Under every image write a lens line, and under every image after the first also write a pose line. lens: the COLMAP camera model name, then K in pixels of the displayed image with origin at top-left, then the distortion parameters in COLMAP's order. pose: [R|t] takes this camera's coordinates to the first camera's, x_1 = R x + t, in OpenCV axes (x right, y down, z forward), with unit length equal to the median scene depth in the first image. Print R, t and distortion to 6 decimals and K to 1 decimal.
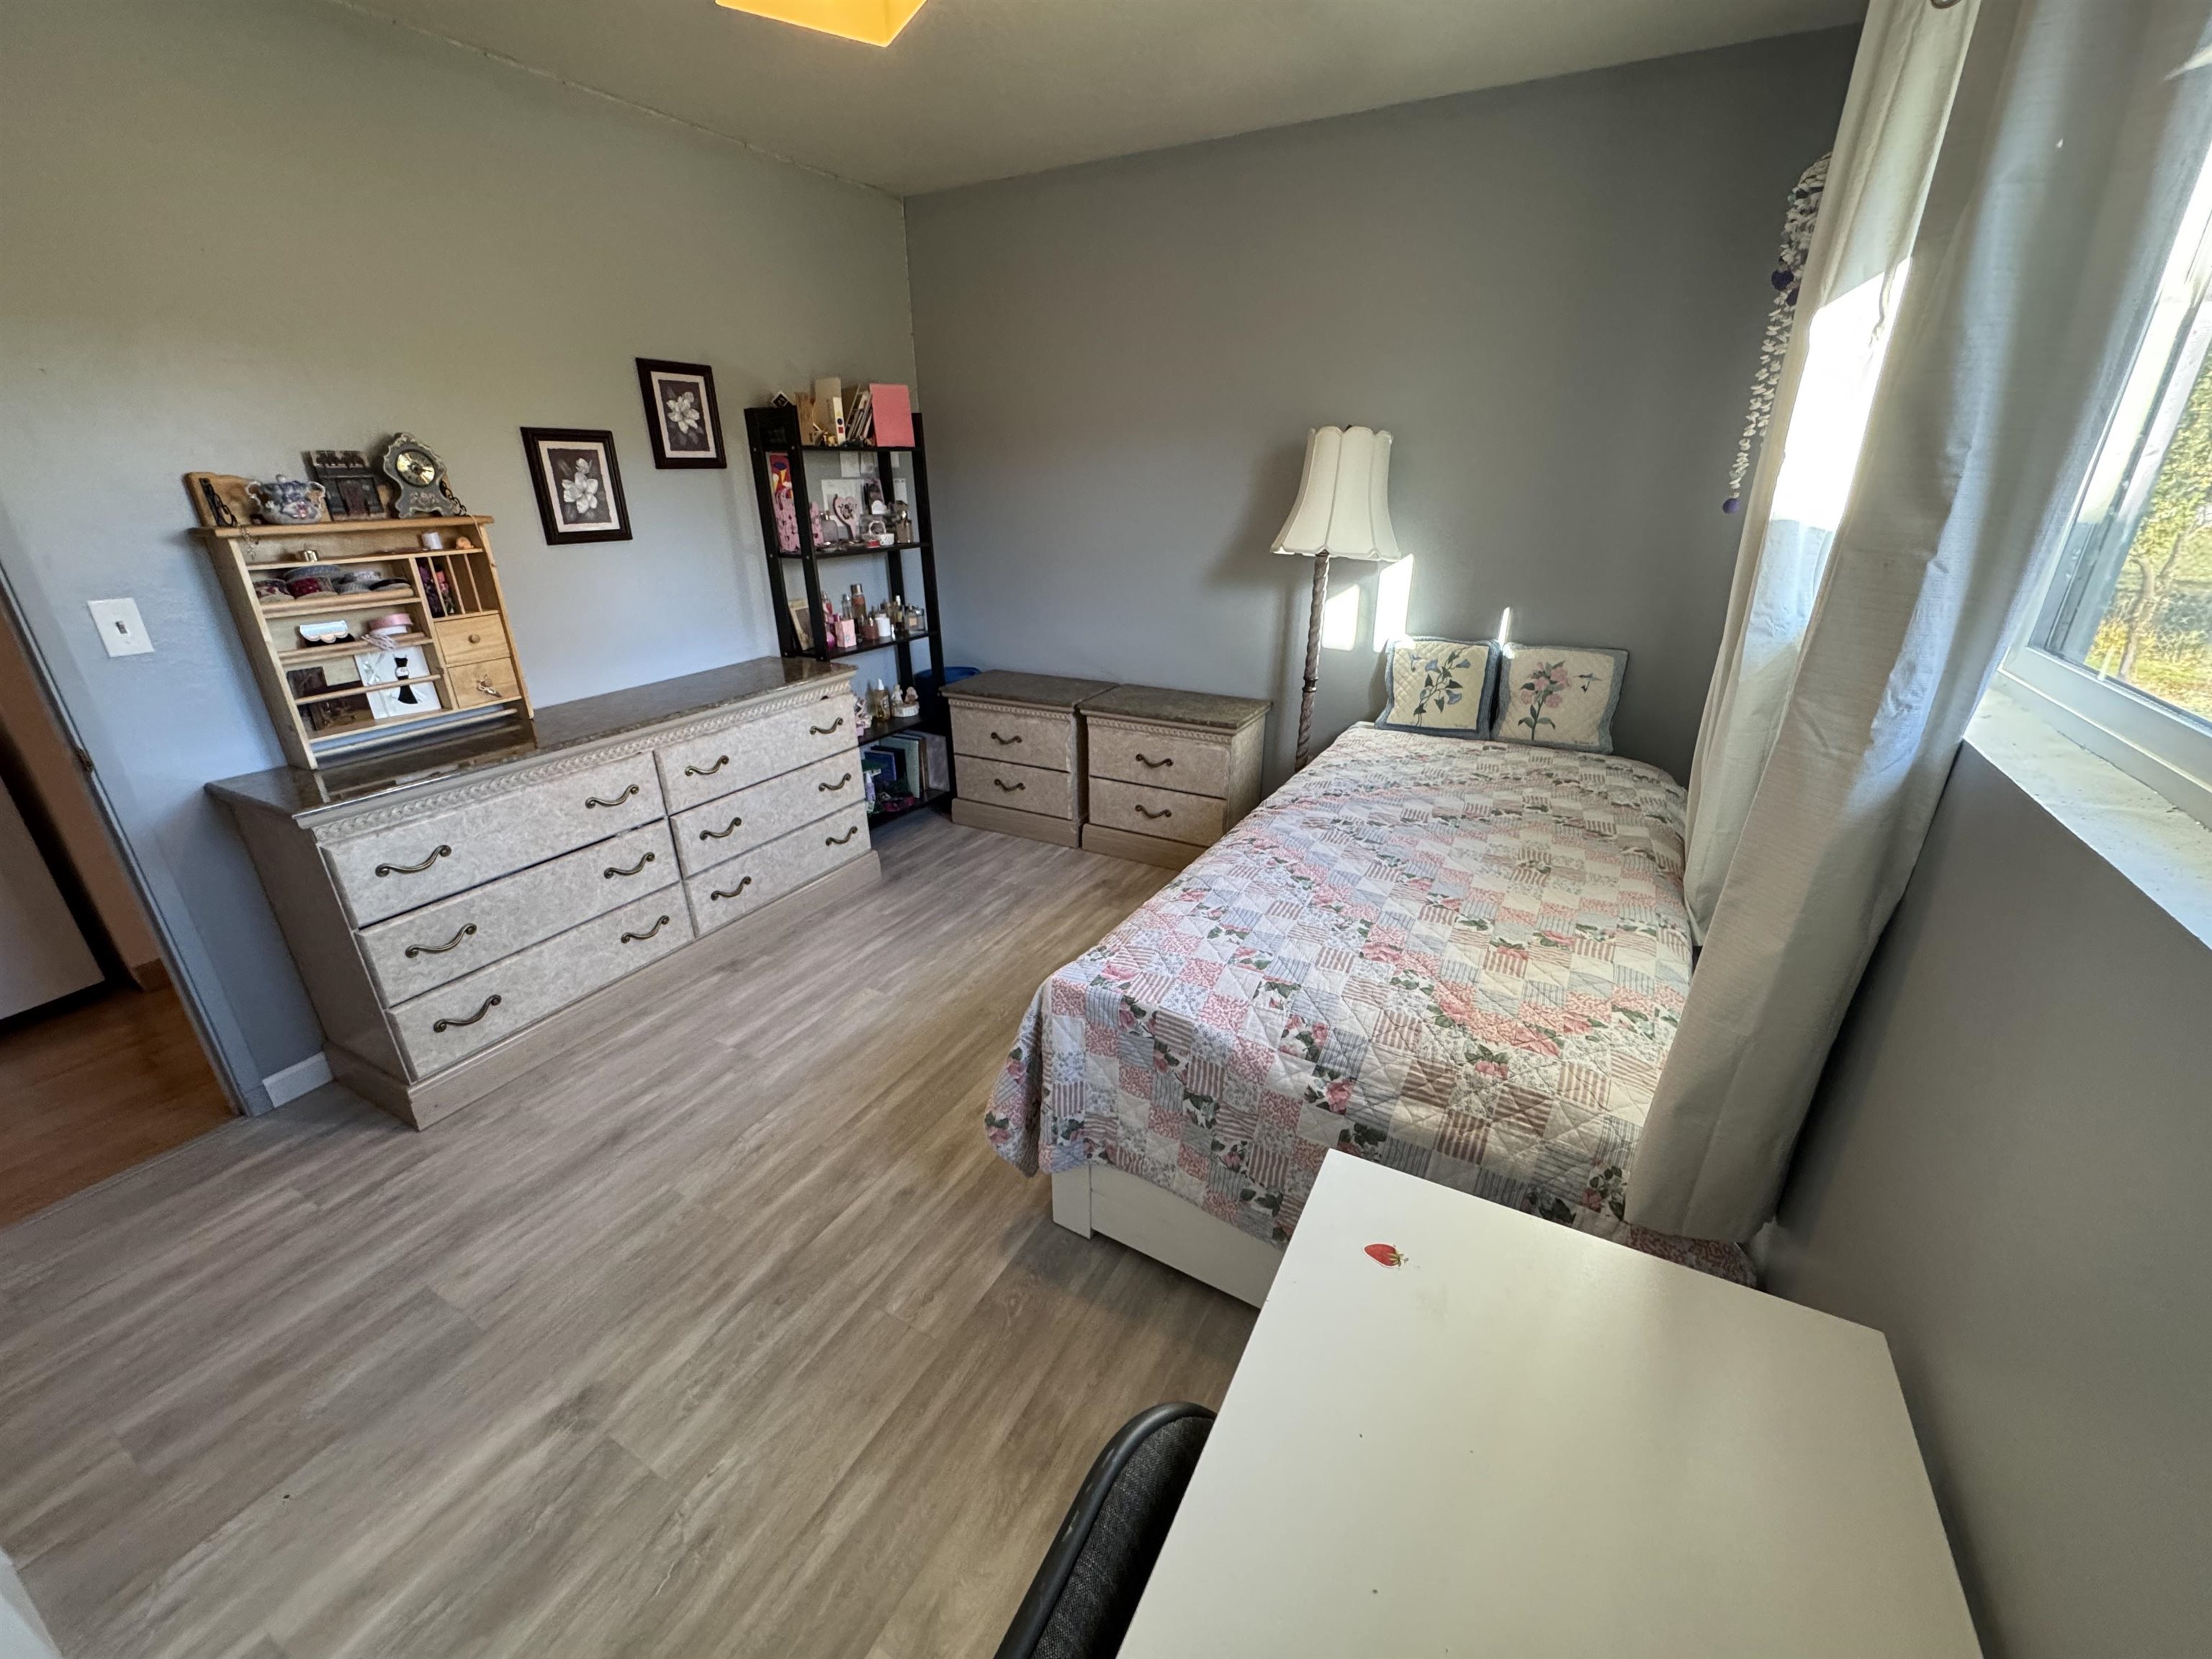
lens RADIAL K [[880.4, 0, 1108.0], [0, 880.4, 827.2], [0, 0, 1]] dist [-0.003442, -0.000187]
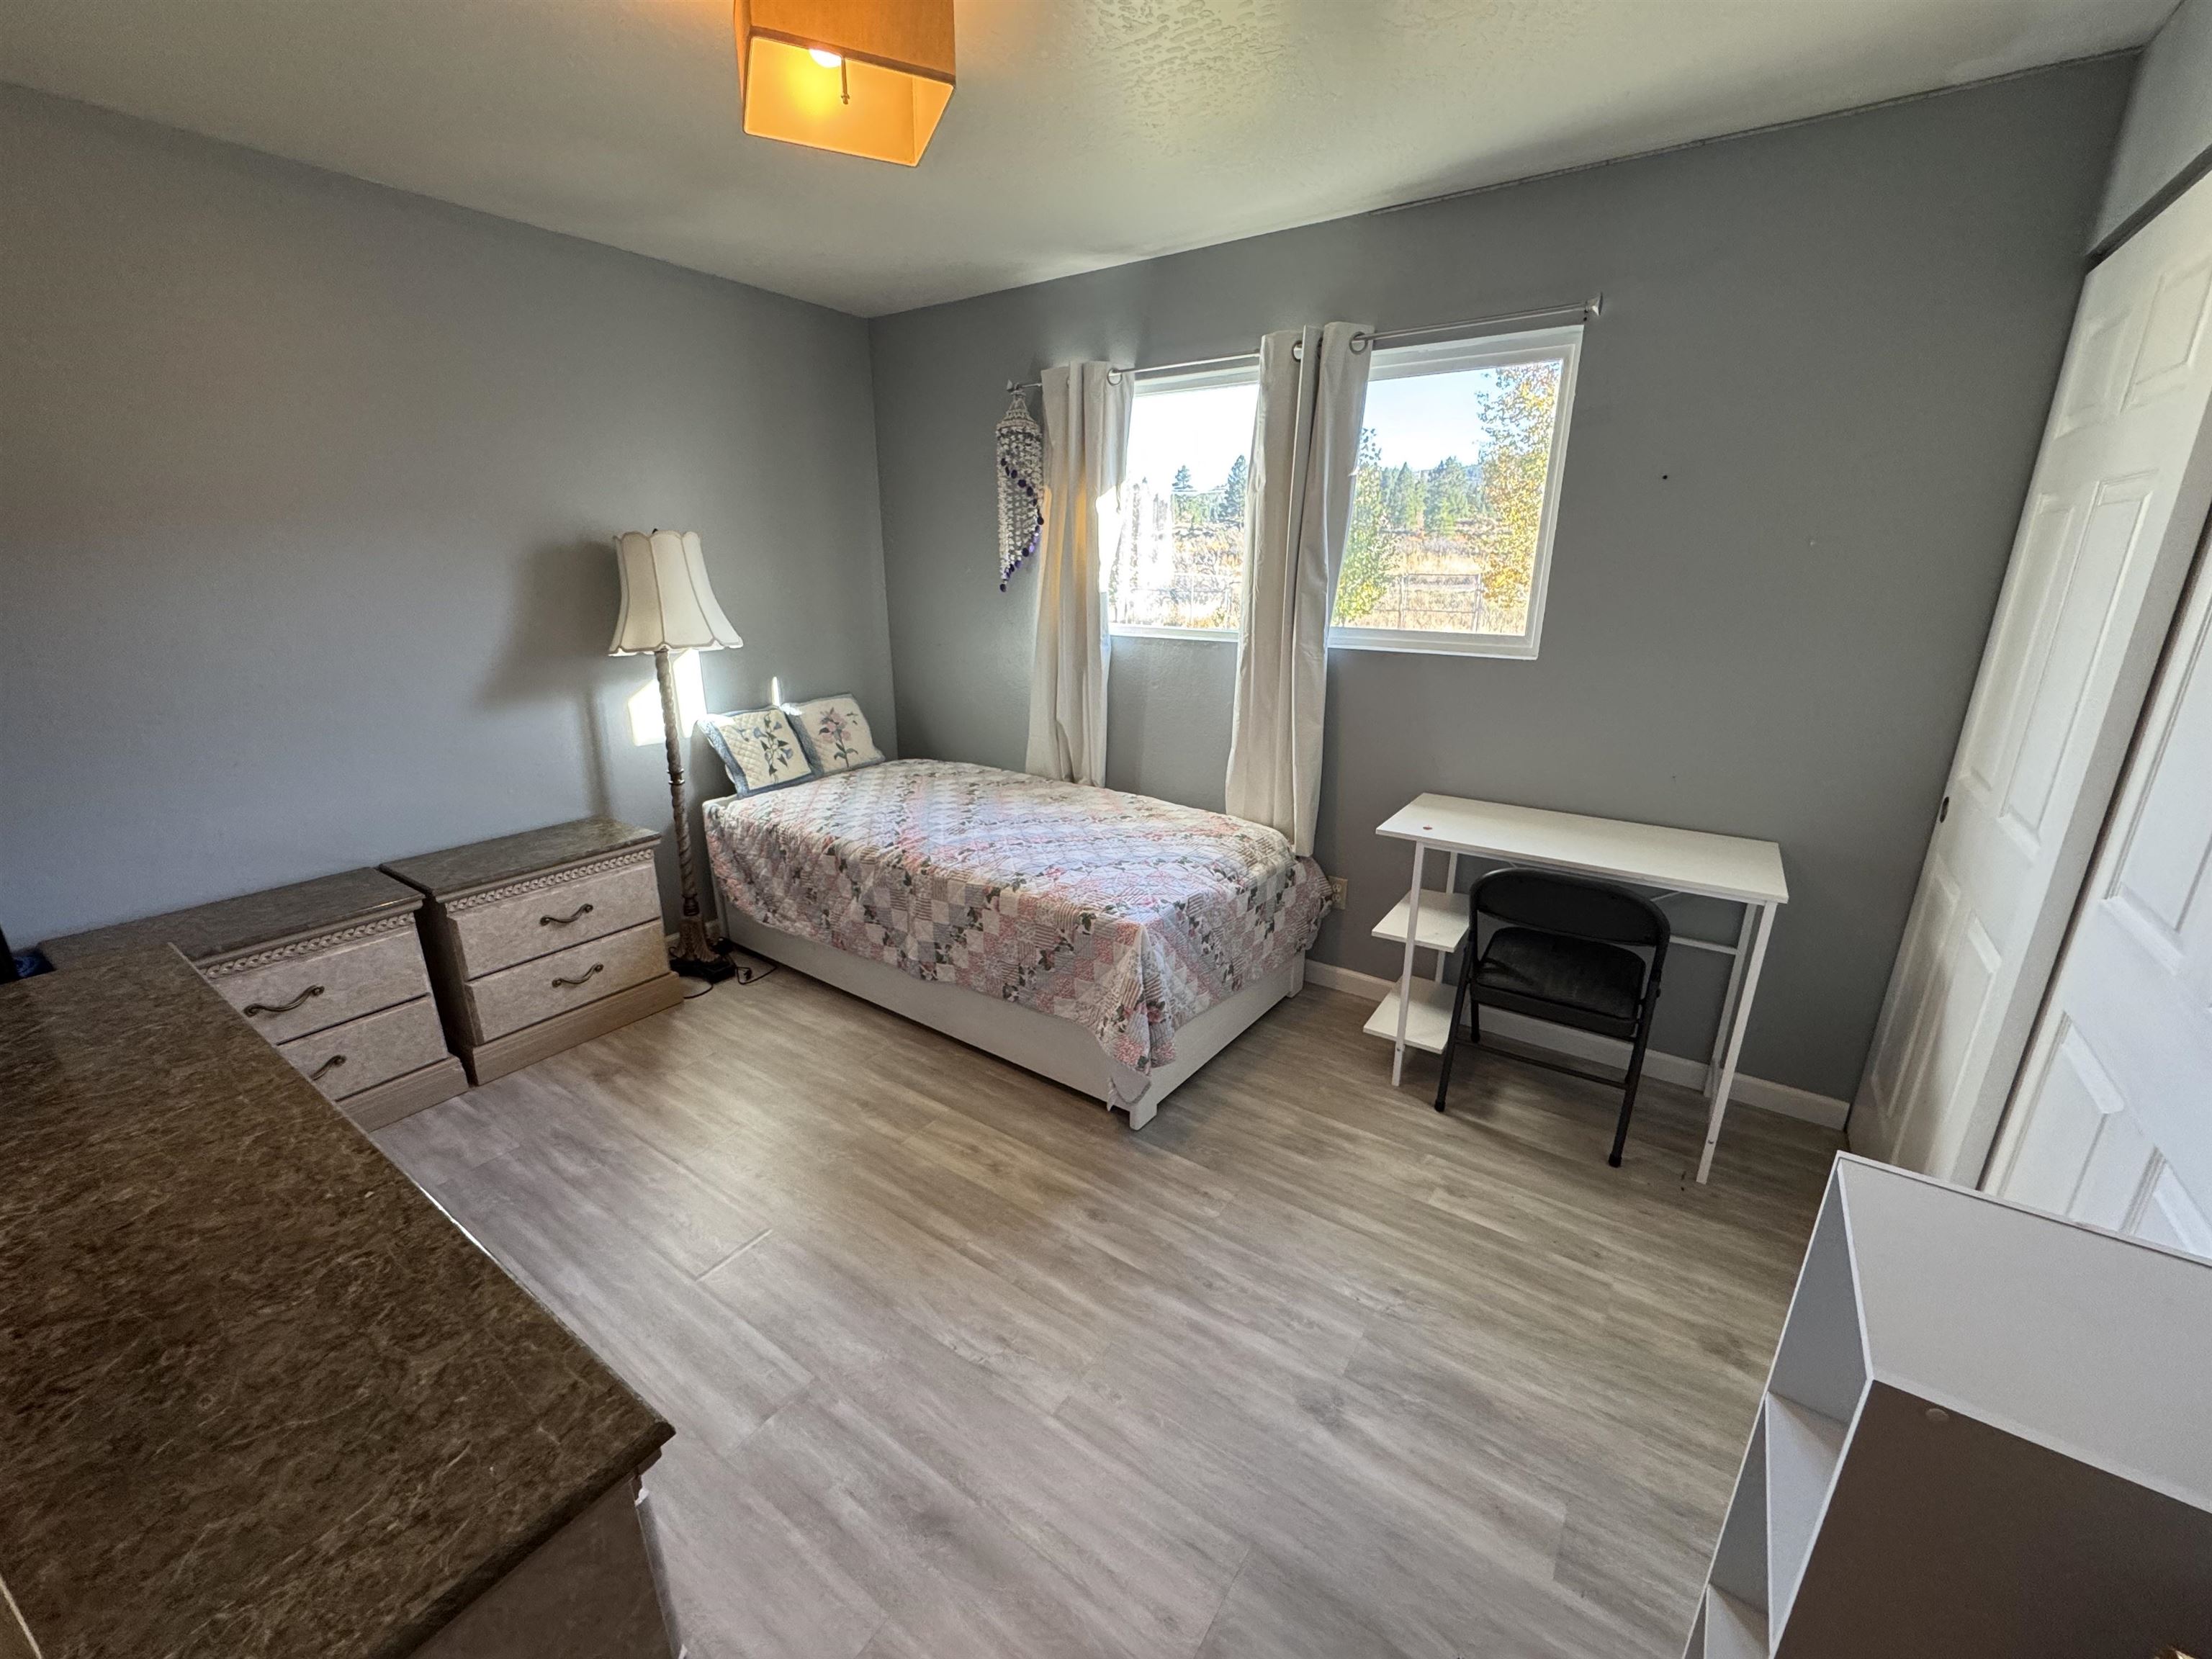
lens RADIAL K [[880.4, 0, 1108.2], [0, 880.4, 828.1], [0, 0, 1]] dist [-0.003442, -0.000187]
pose [[0.102208, -0.281513, 0.954098, -0.947350], [0.375430, 0.899108, 0.225070, -0.208353], [-0.921198, 0.335193, 0.197585, 0.513663]]
